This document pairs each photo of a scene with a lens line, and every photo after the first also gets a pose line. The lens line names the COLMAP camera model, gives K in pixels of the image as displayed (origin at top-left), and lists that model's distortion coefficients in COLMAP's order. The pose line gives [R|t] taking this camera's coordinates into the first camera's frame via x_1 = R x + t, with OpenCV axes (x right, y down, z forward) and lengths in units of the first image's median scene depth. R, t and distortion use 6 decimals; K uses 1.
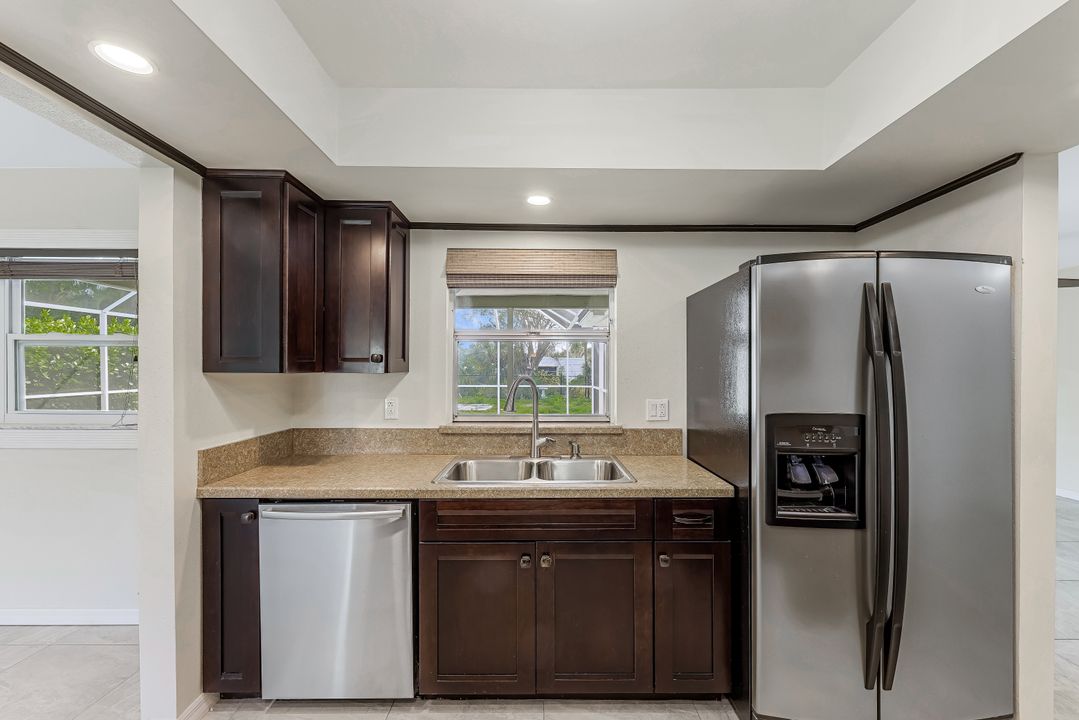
lens RADIAL K [[432.1, 0, 539.1], [0, 432.1, 368.9], [0, 0, 1]] dist [0.000380, -0.000105]
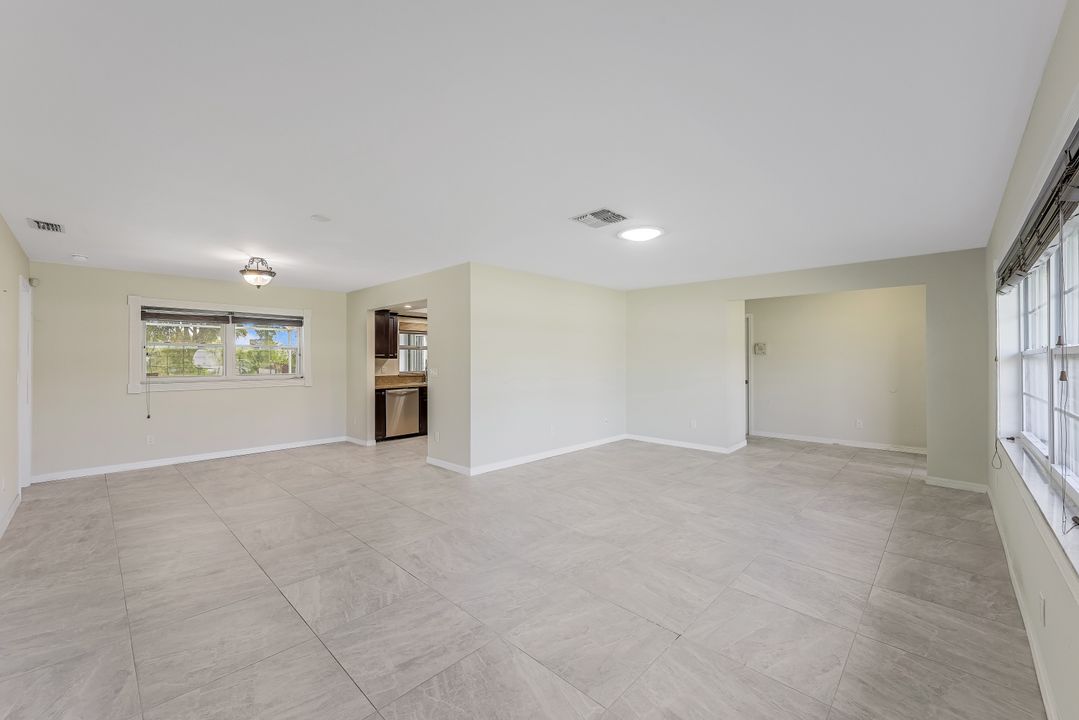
lens RADIAL K [[432.1, 0, 535.9], [0, 432.1, 358.9], [0, 0, 1]] dist [0.000380, -0.000105]
pose [[0.693947, -0.005206, 0.720008, -1.908713], [0.010983, 0.999934, -0.003356, 0.032012], [-0.719943, 0.010237, 0.693958, -2.109407]]
